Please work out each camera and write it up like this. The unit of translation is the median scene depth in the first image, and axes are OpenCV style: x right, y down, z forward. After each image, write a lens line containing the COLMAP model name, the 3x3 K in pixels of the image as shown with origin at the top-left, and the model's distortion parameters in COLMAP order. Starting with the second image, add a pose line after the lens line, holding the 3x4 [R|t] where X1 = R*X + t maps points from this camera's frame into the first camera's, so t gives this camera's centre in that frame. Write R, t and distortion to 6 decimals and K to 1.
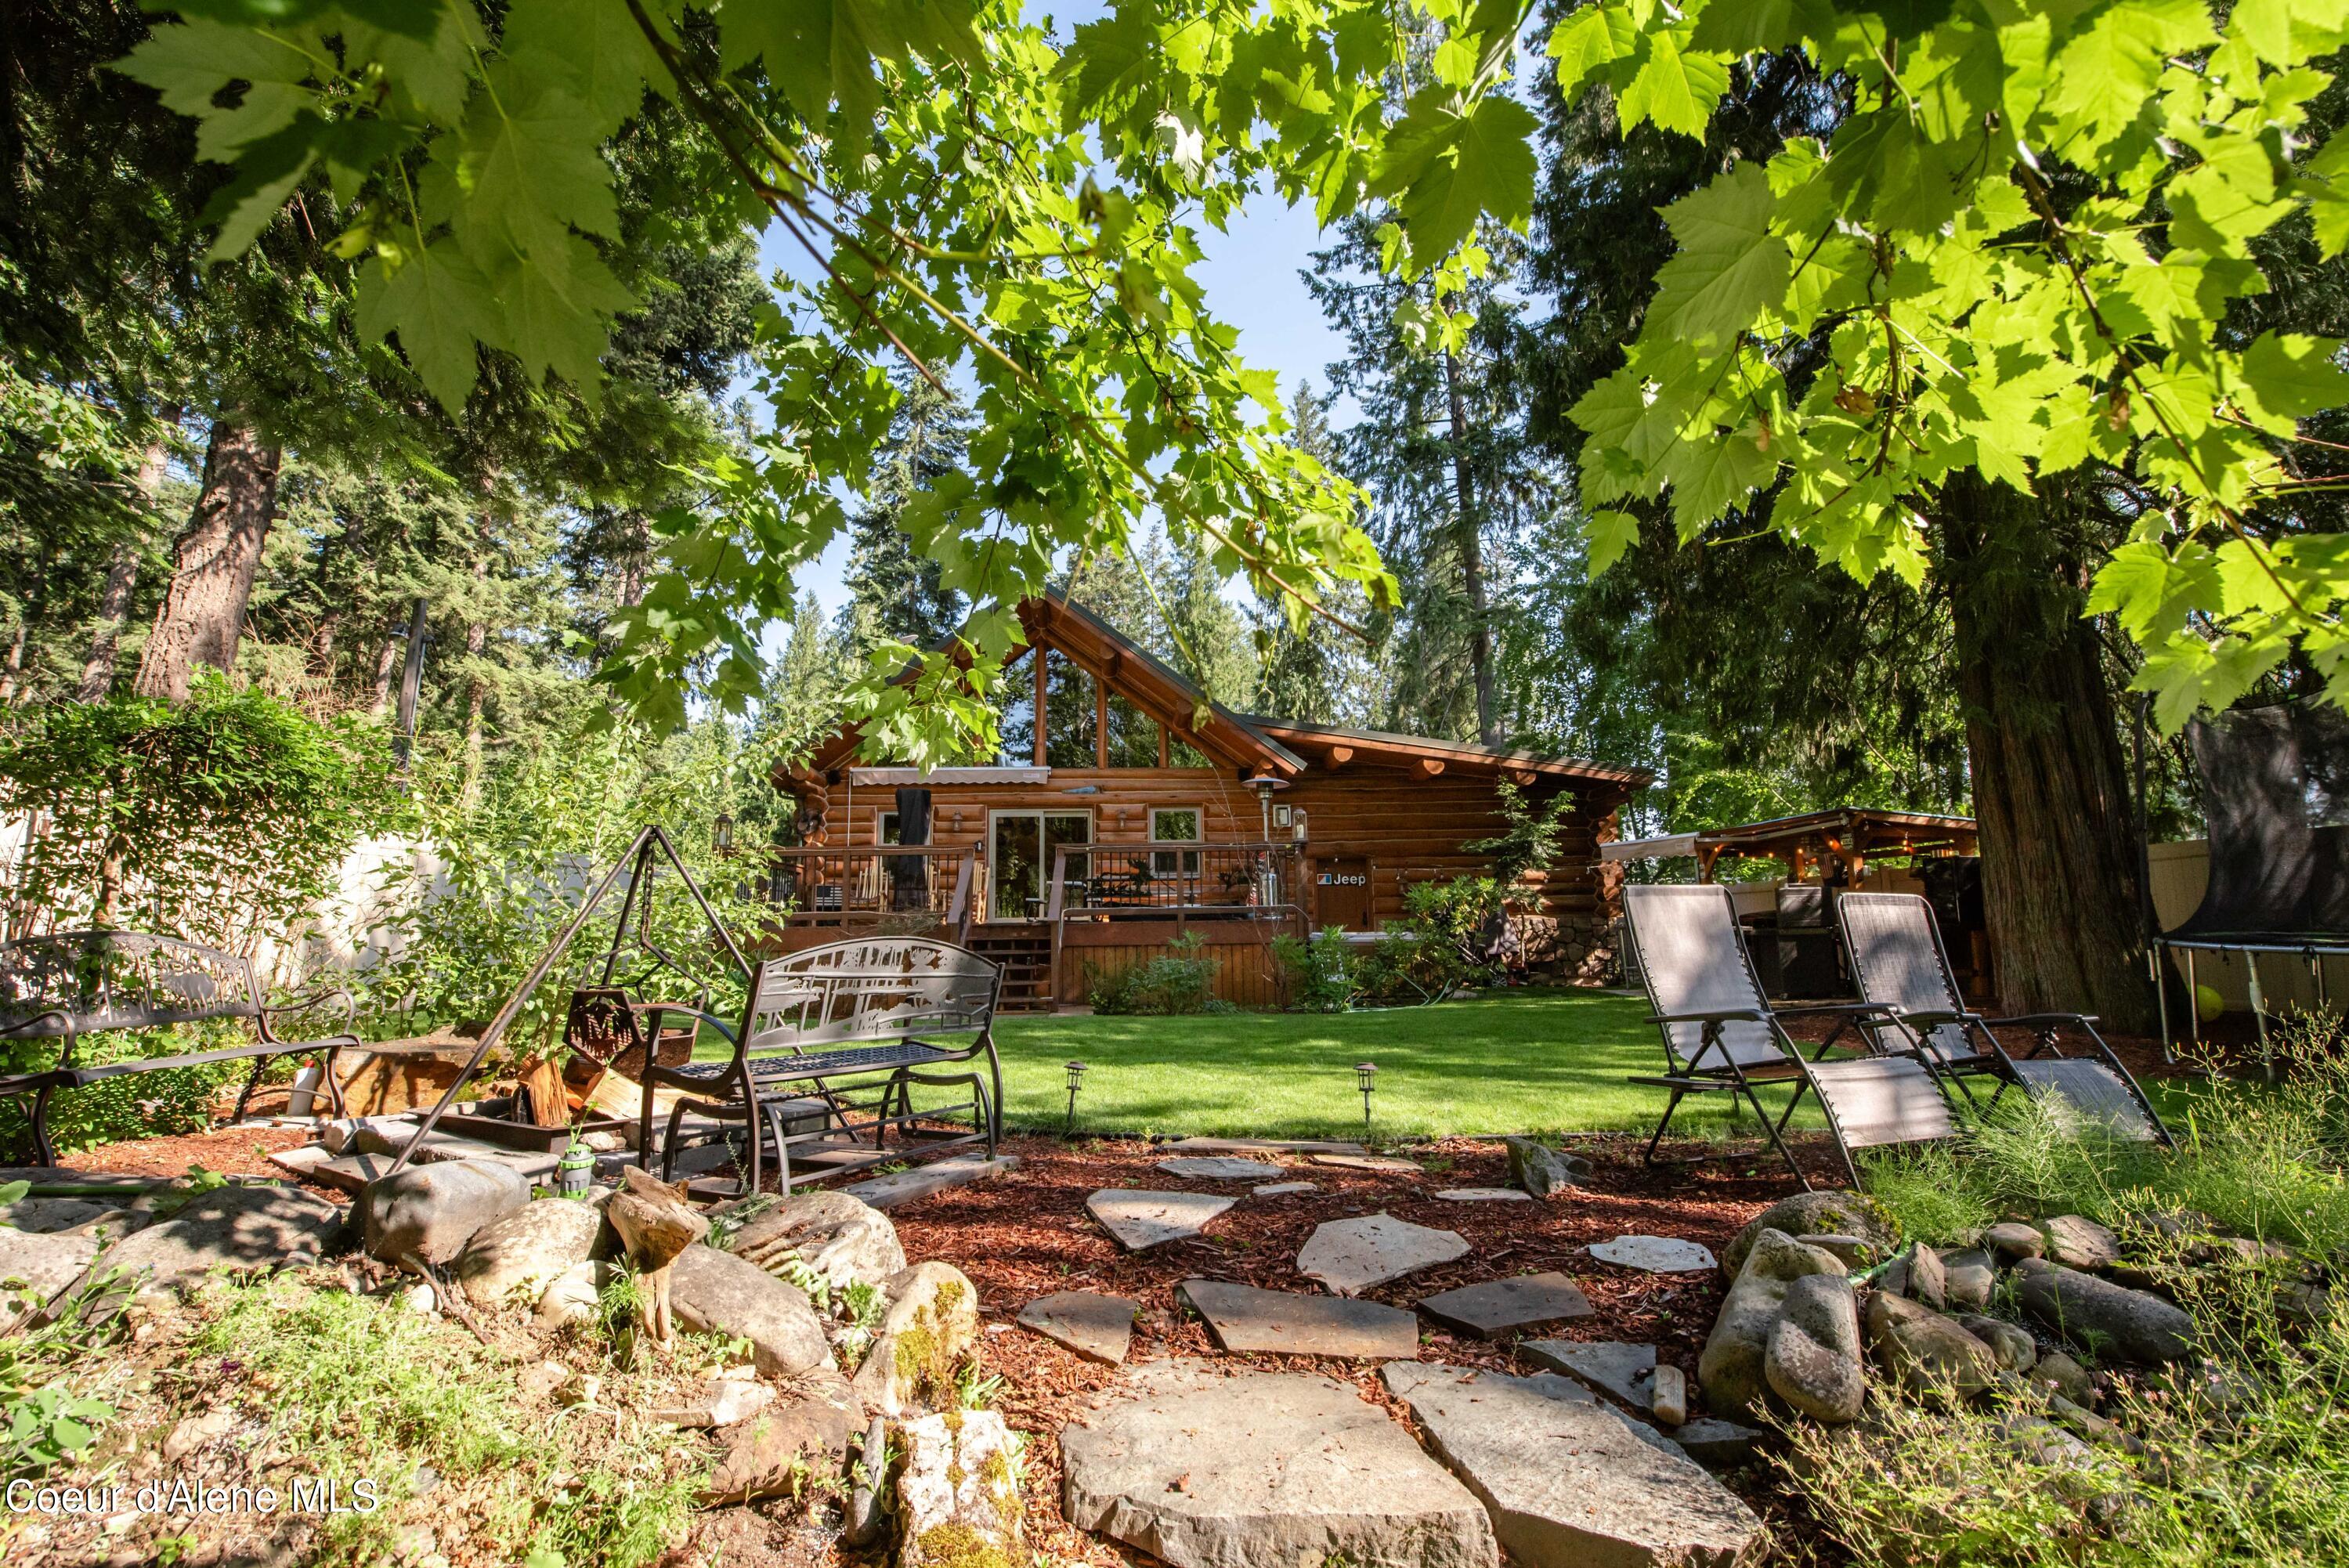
lens RADIAL K [[964.8, 0, 1174.5], [0, 964.8, 784.0], [0, 0, 1]] dist [-0.018863, -0.000423]
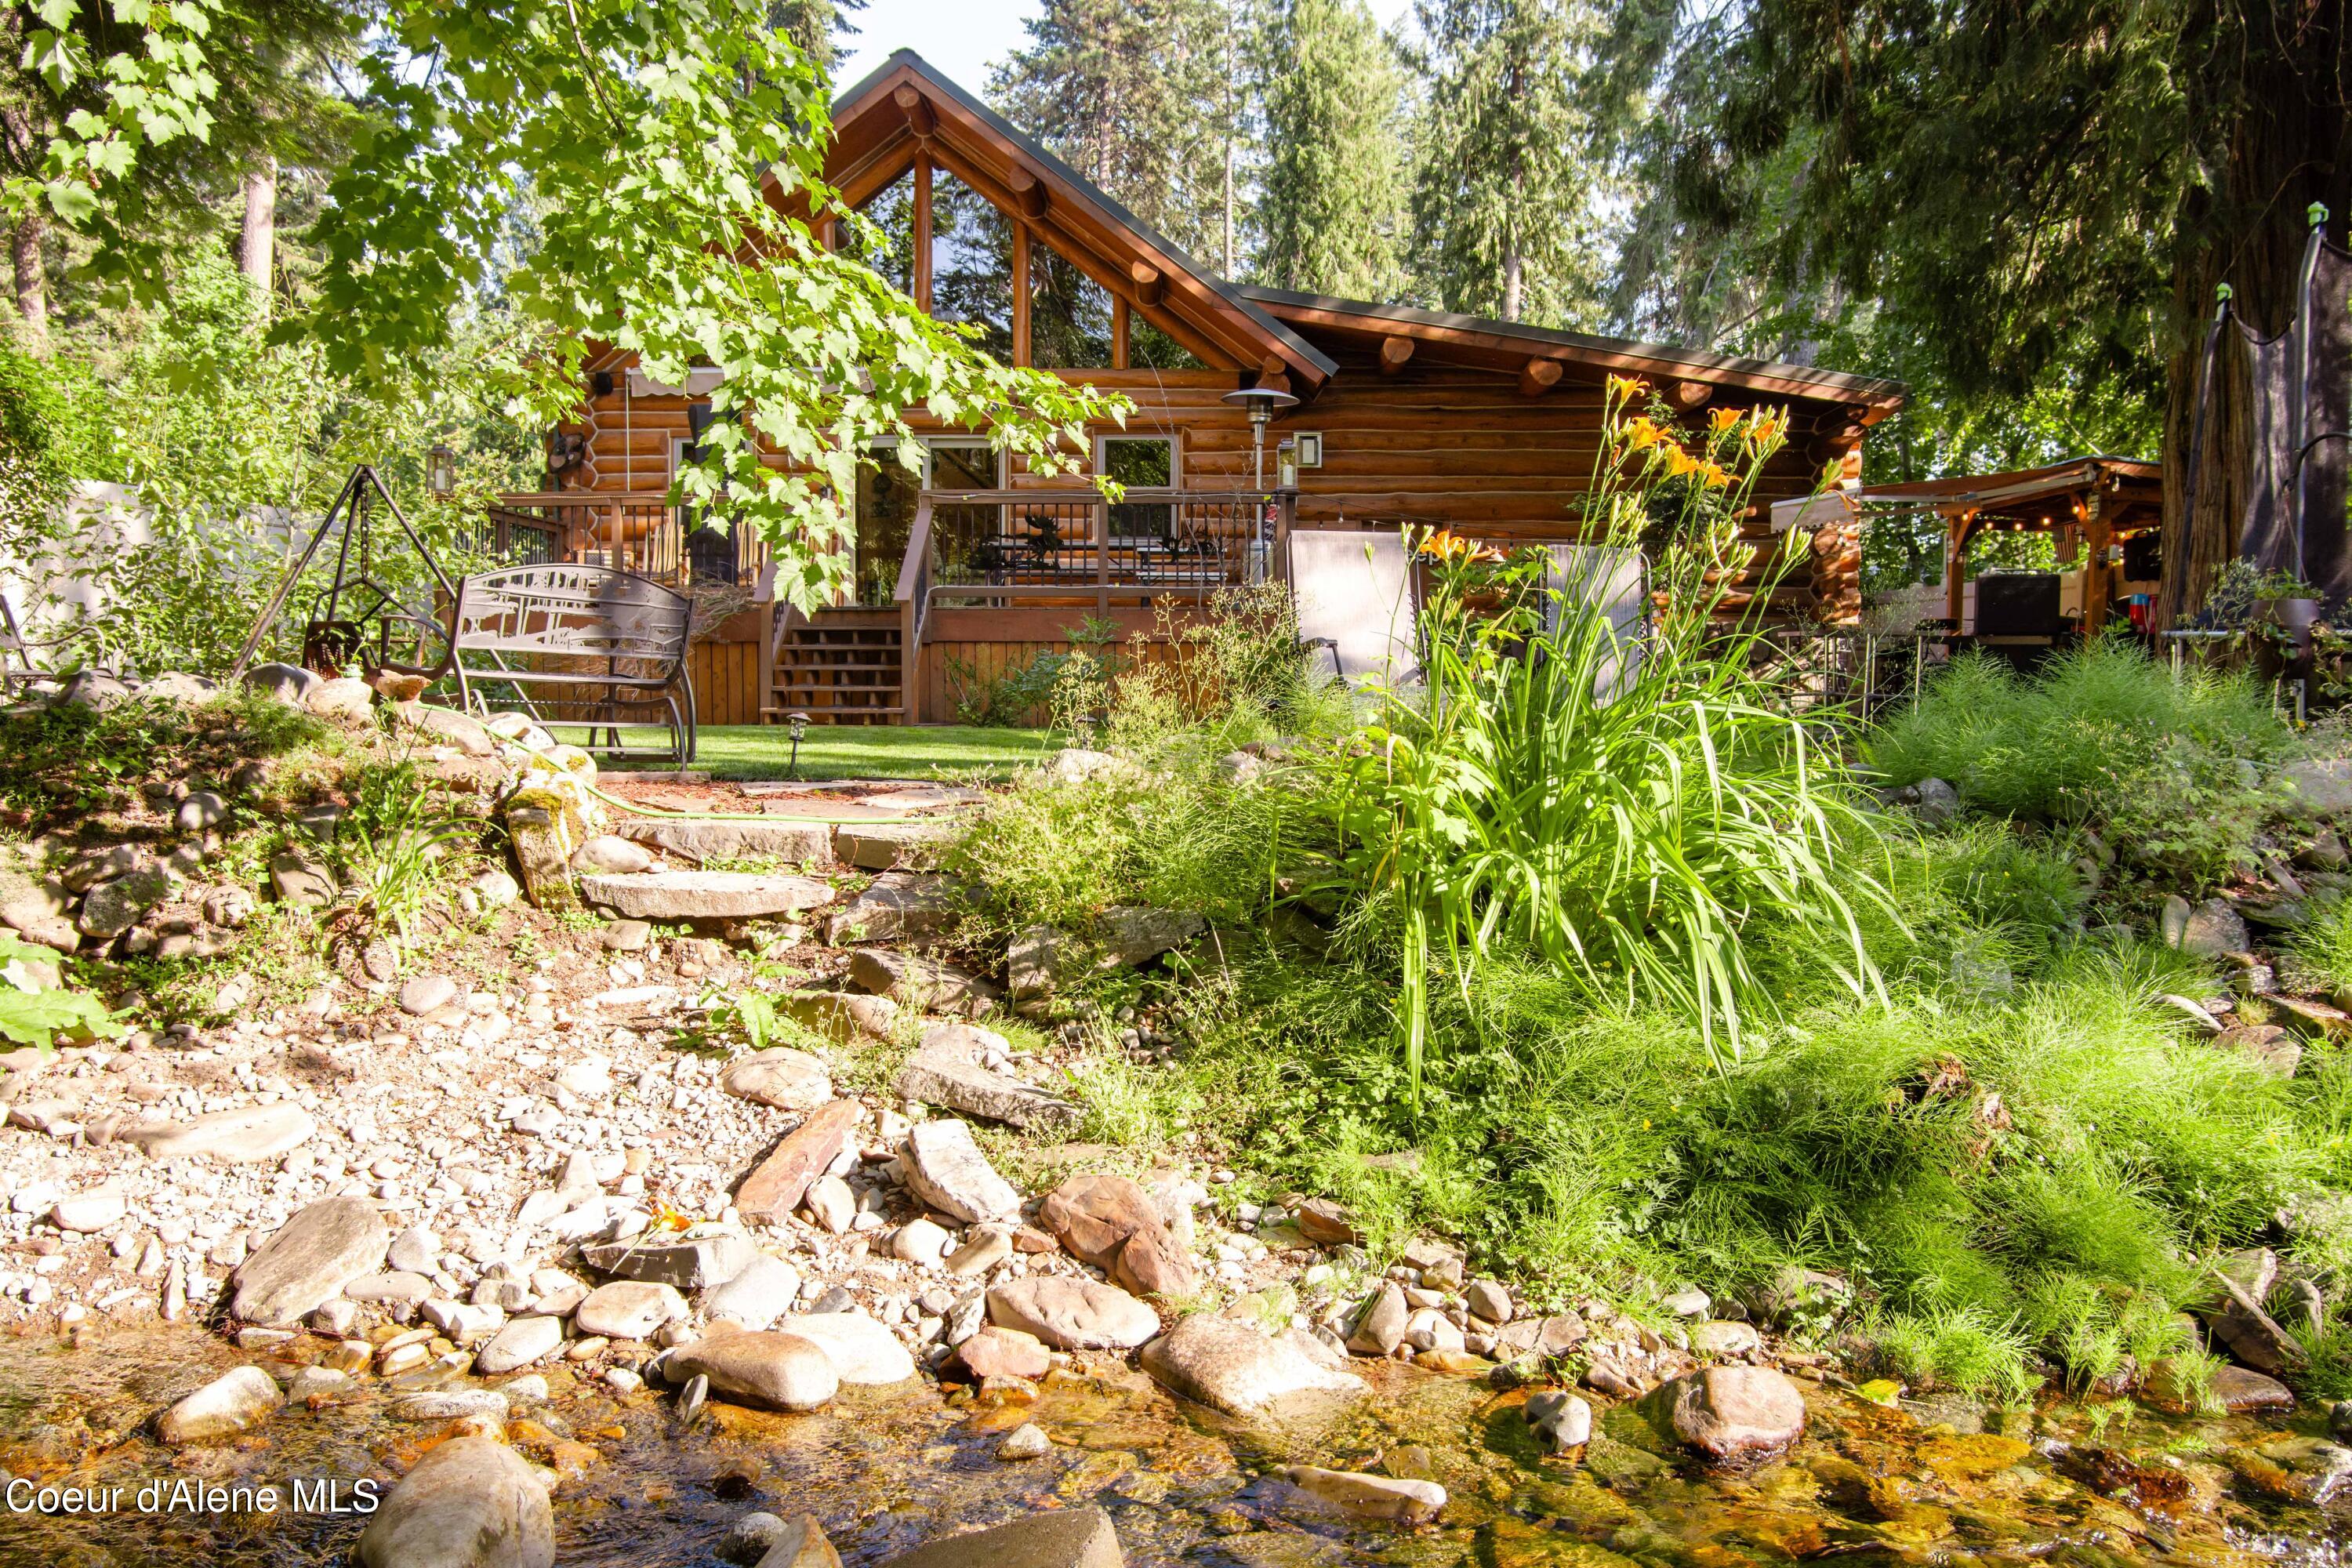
lens RADIAL K [[1879.1, 0, 1176.0], [0, 1879.1, 784.0], [0, 0, 1]] dist [-0.063118, -0.010126]
pose [[0.997420, 0.020830, -0.068703, 0.354181], [-0.005818, 0.977288, 0.211836, -0.036049], [0.071555, -0.210890, 0.974887, -0.716126]]
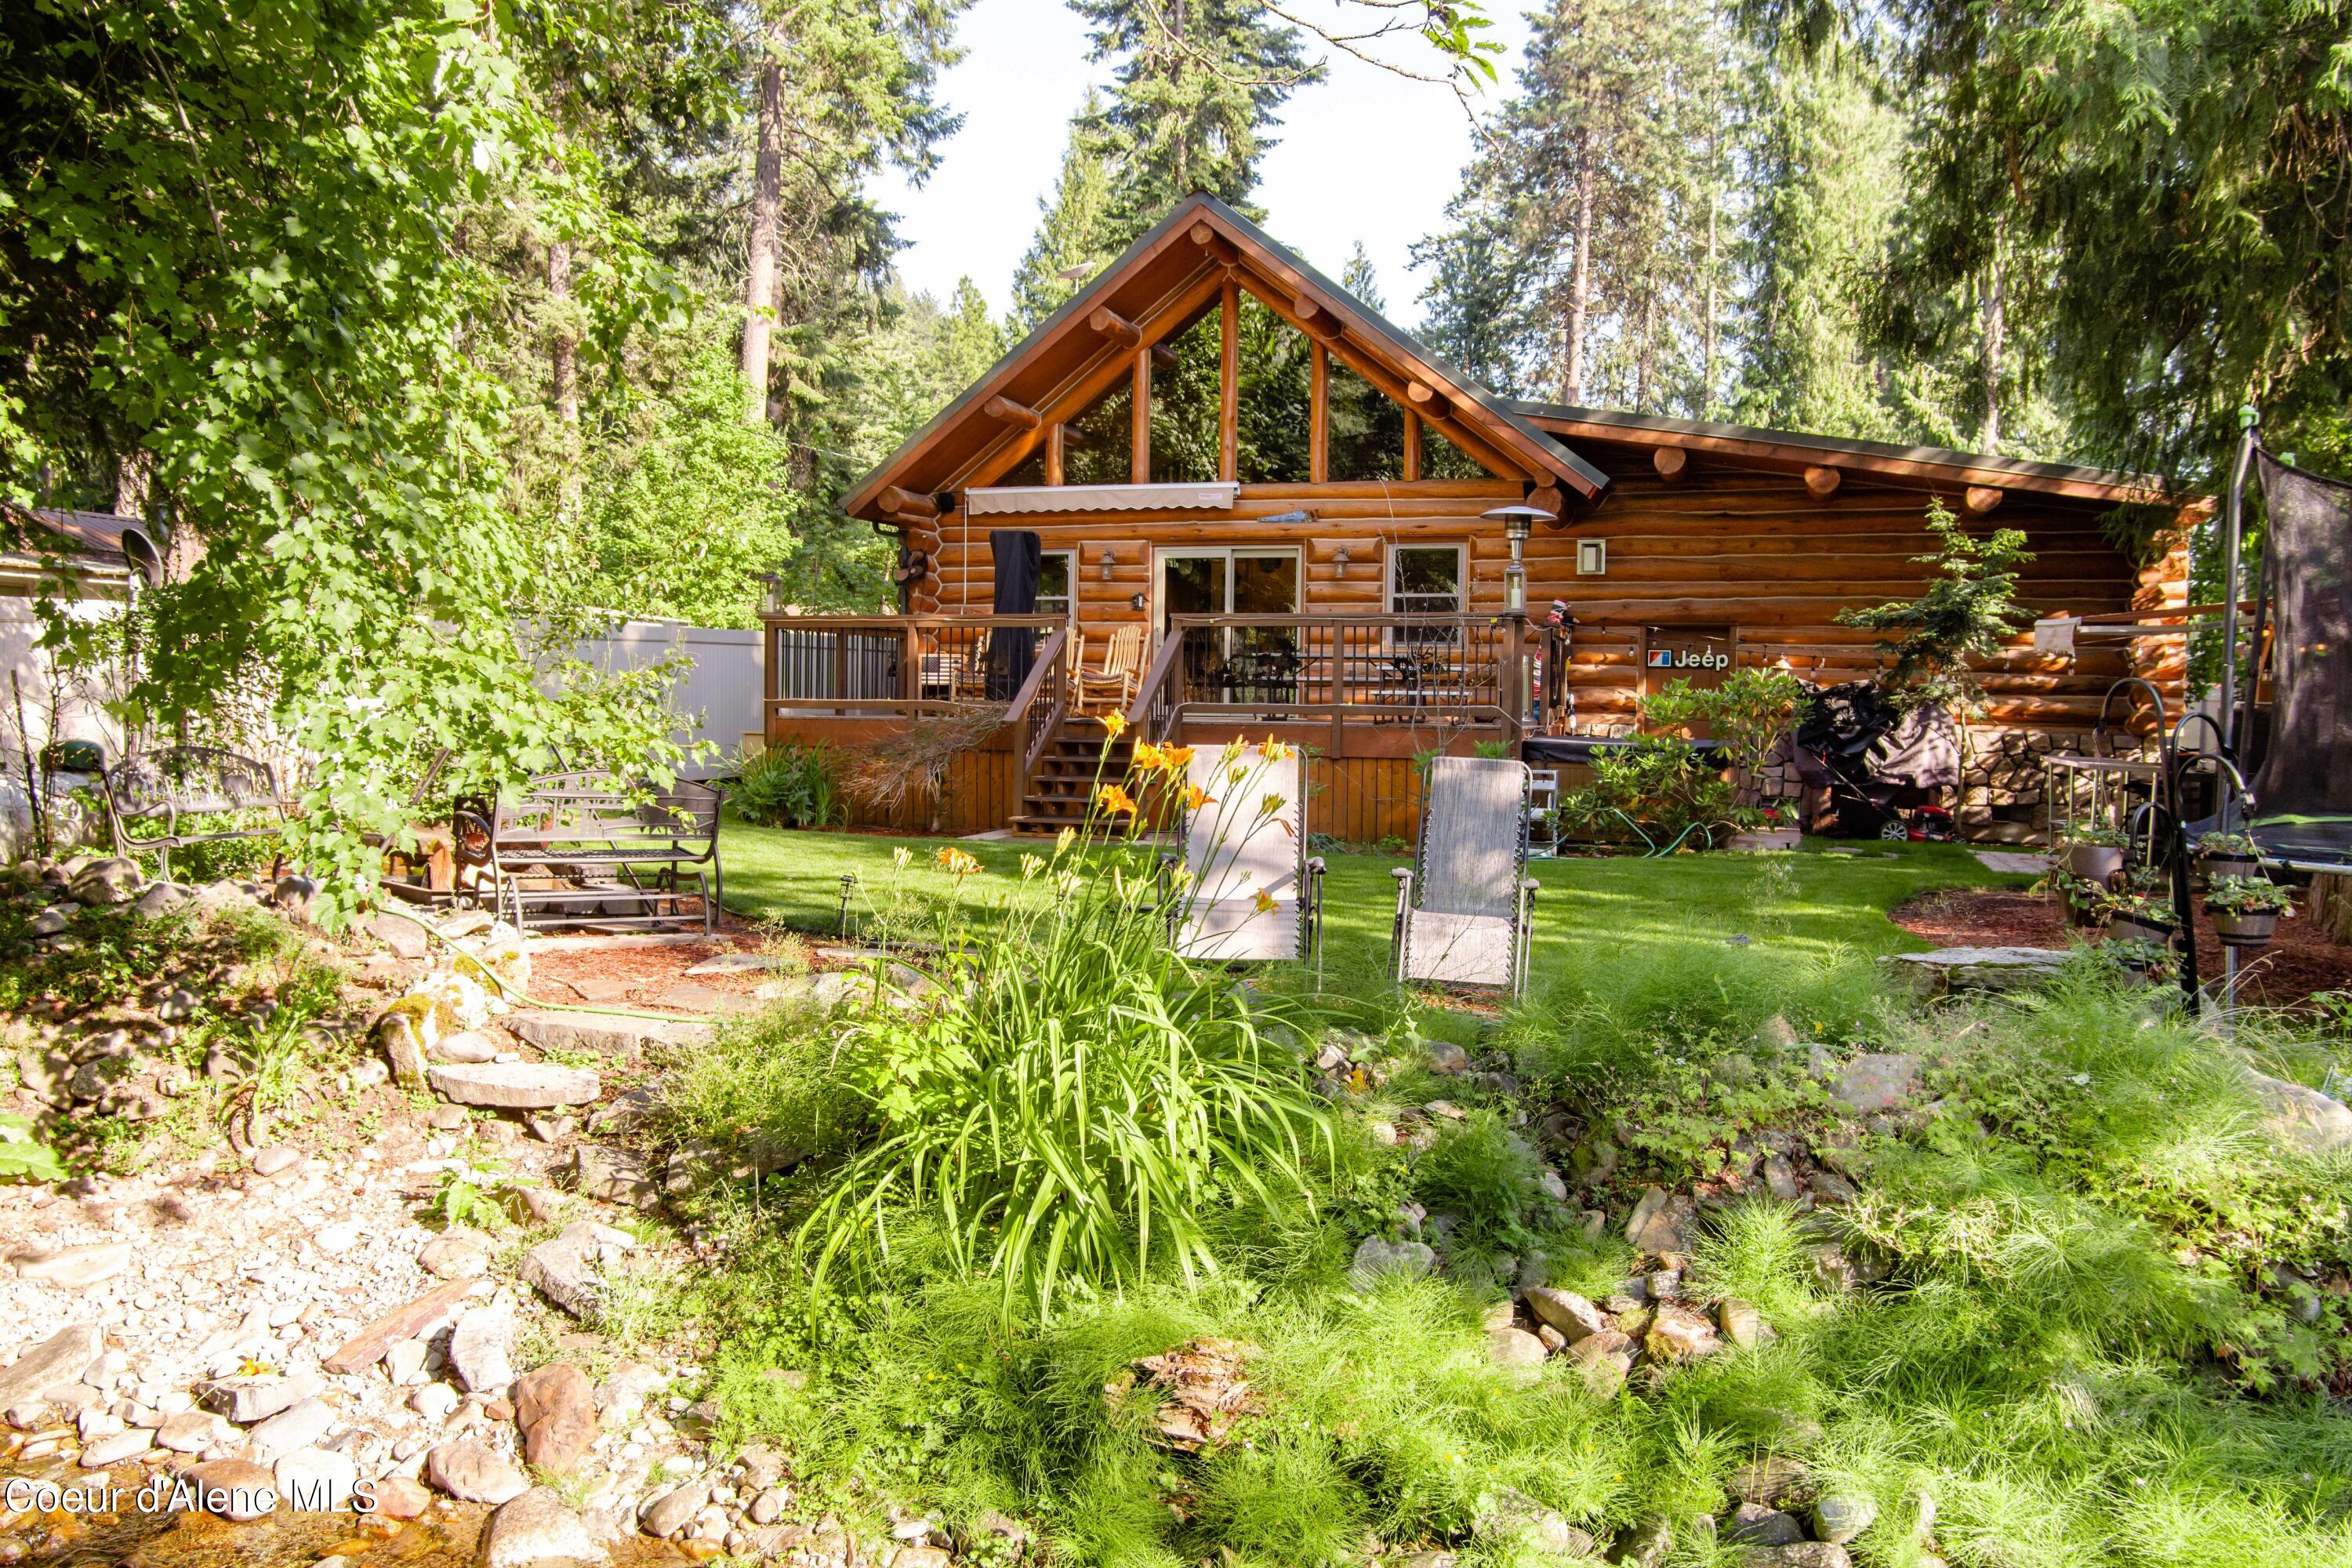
lens RADIAL K [[1860.4, 0, 1182.9], [0, 1860.4, 835.2], [0, 0, 1]] dist [-0.063420, -0.004431]
pose [[0.941204, 0.047452, -0.334491, 0.846986], [0.027989, 0.975731, 0.217177, -0.183981], [0.336678, -0.213770, 0.917033, -0.736938]]
